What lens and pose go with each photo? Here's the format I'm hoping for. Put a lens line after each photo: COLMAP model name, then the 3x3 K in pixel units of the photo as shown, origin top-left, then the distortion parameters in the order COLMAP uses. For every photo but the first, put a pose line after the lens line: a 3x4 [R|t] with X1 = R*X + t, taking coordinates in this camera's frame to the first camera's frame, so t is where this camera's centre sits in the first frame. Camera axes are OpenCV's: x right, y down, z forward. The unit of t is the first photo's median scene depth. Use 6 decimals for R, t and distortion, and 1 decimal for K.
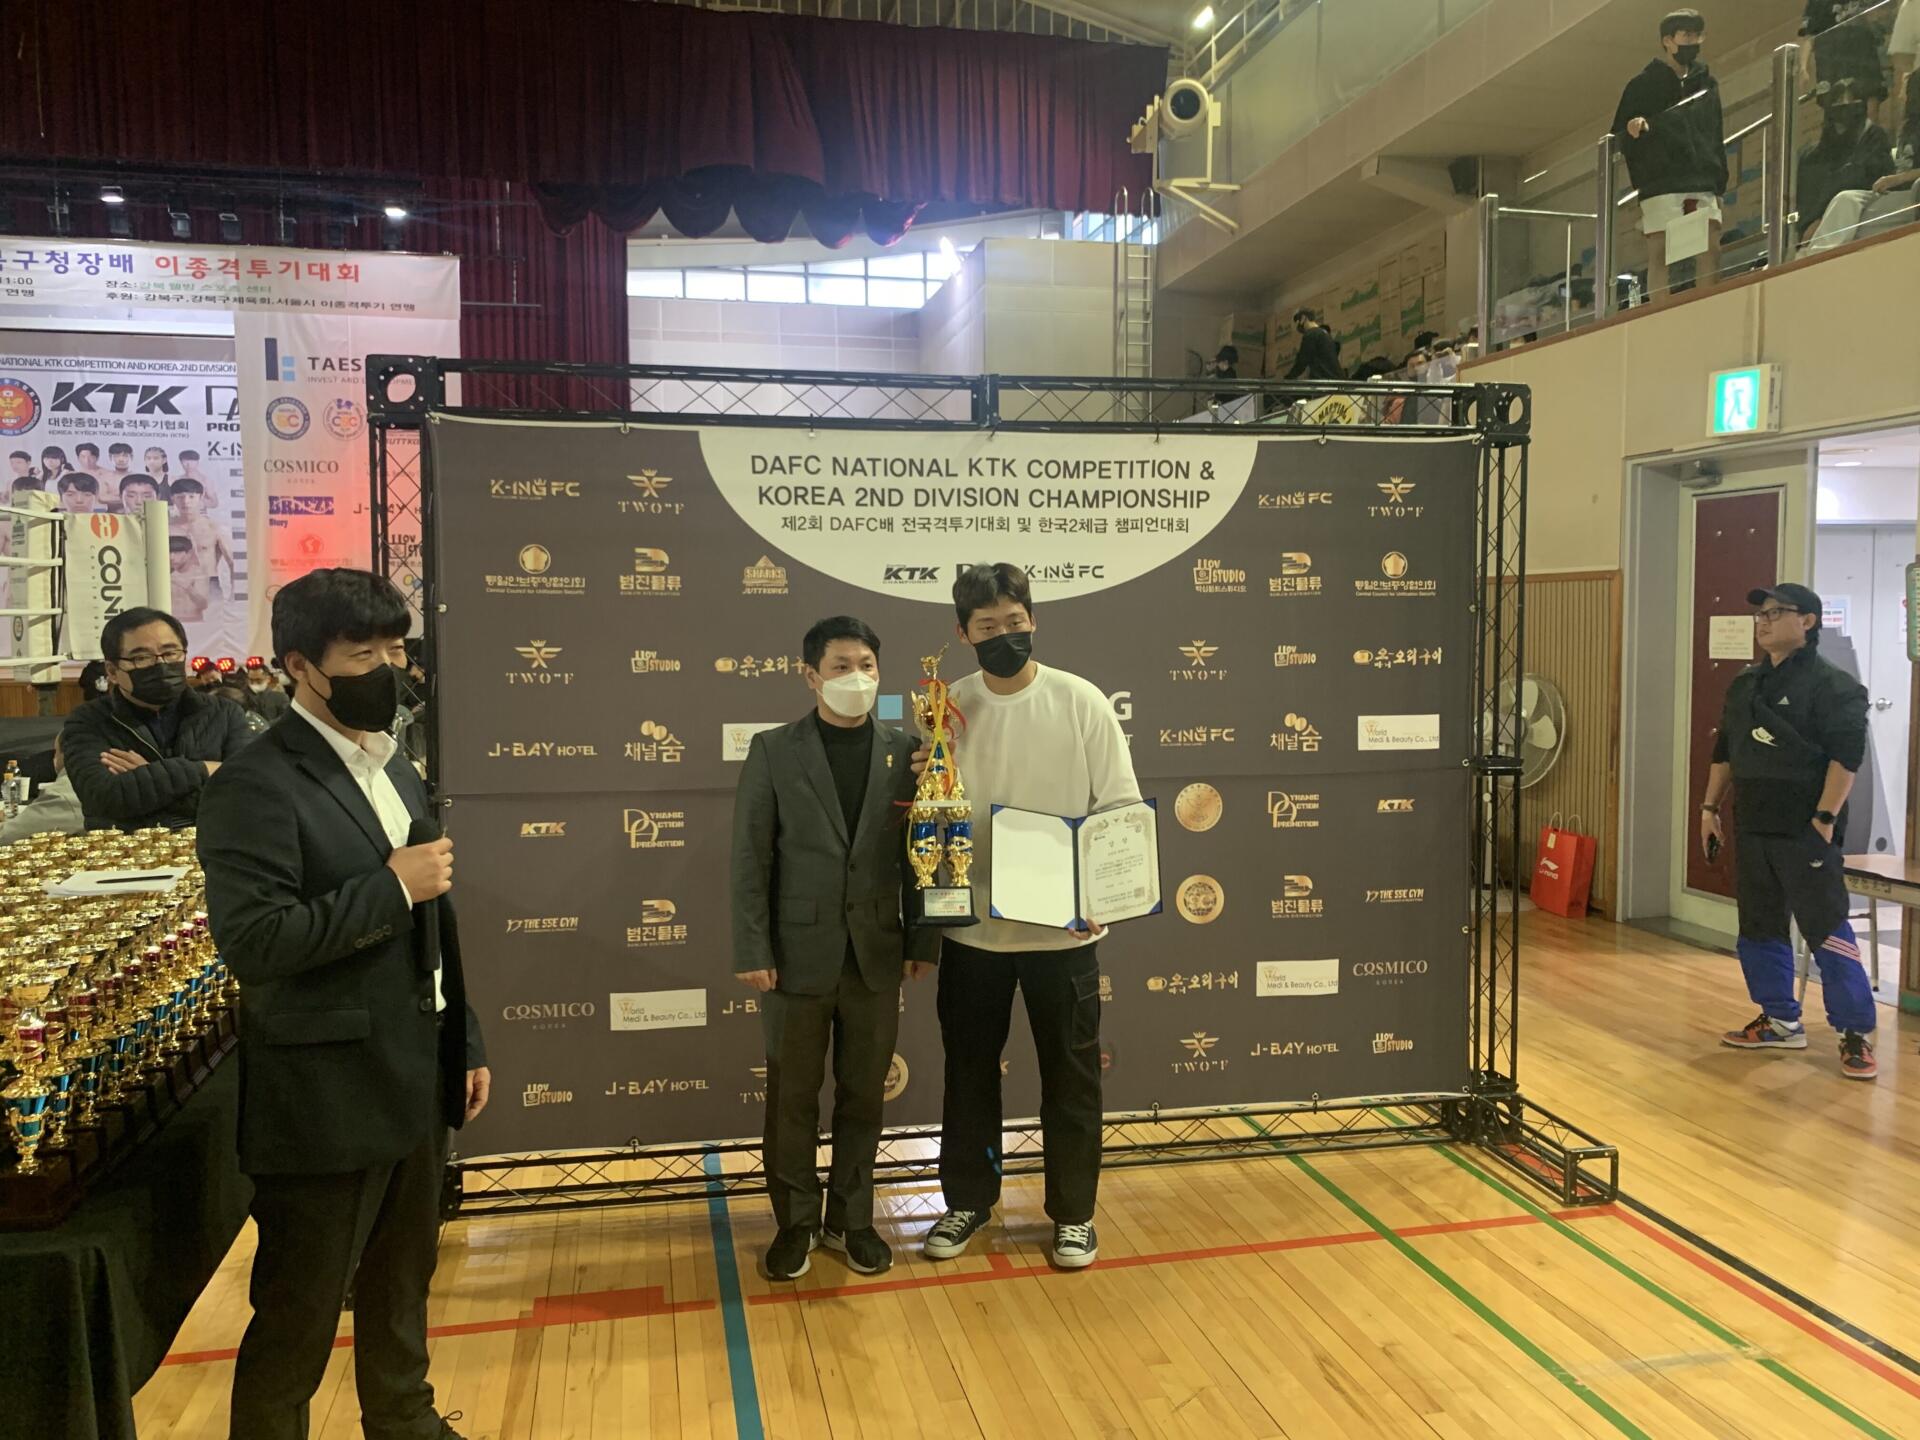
lens RADIAL K [[1366.2, 0, 961.4], [0, 1366.2, 668.4], [0, 0, 1]] dist [-0.013646, -0.000627]
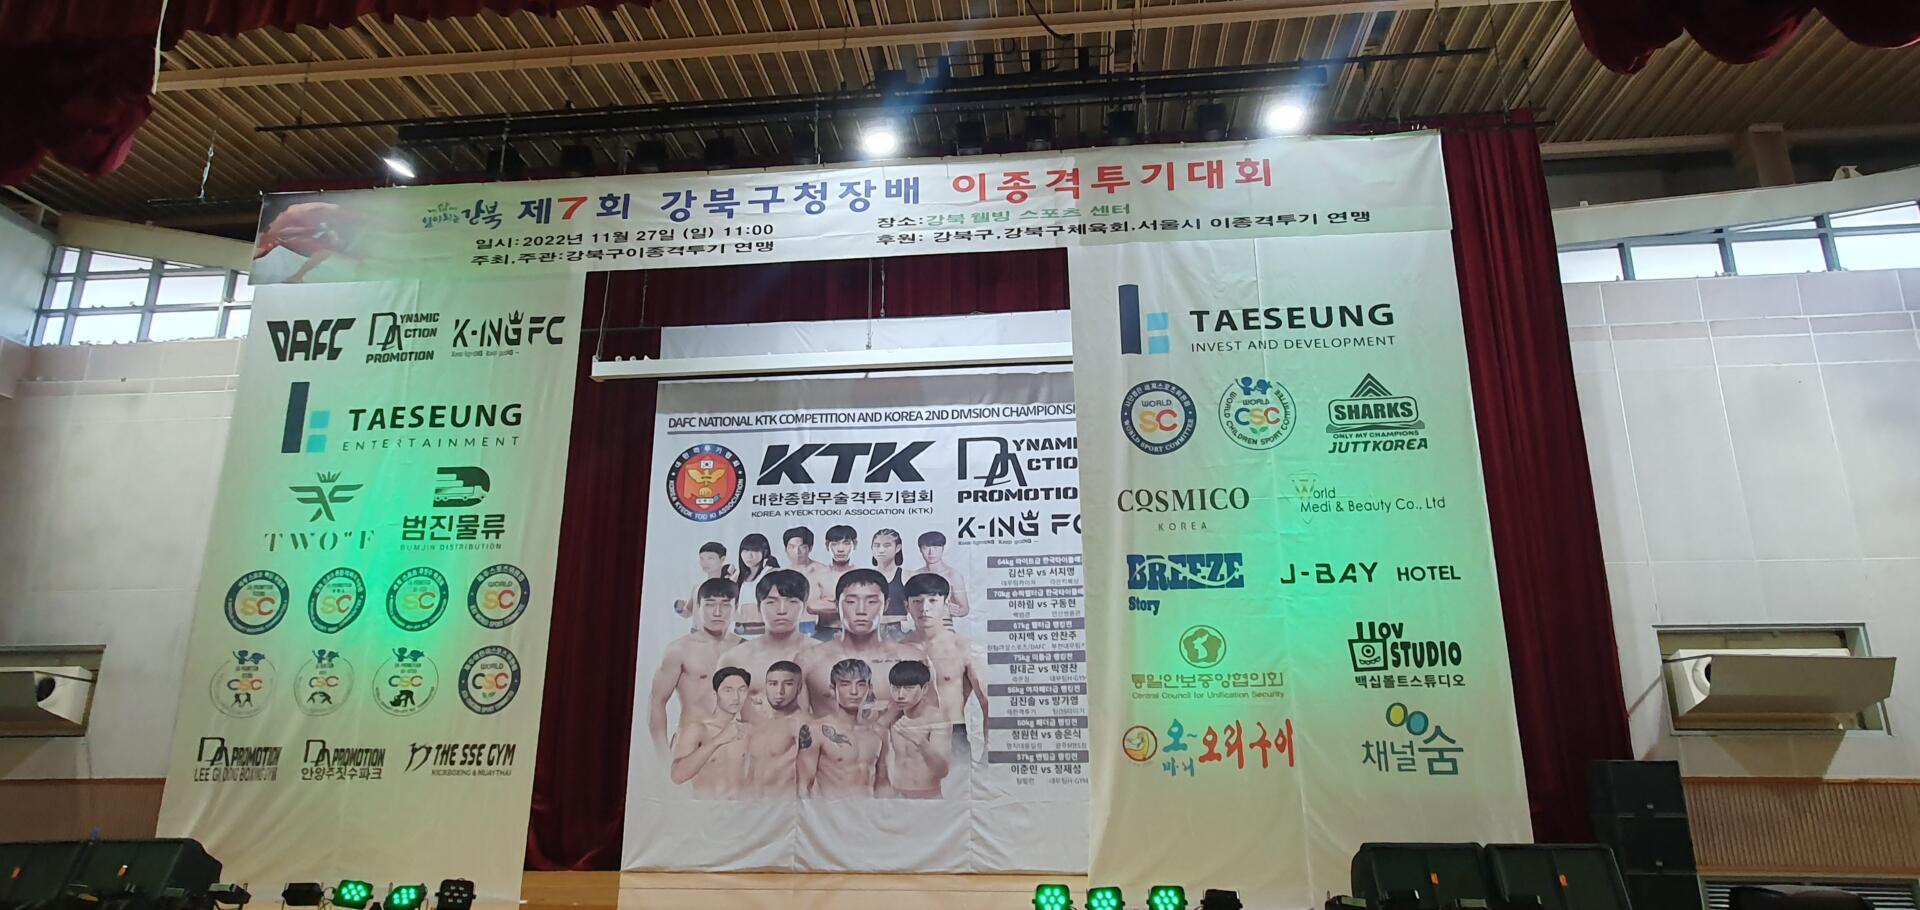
lens RADIAL K [[1096.4, 0, 966.3], [0, 1096.4, 471.6], [0, 0, 1]] dist [0.030437, 0.001346]
pose [[0.942646, -0.084442, -0.322936, -0.382291], [-0.023687, 0.948111, -0.317055, -0.017256], [0.332952, 0.306520, 0.891733, 0.523059]]
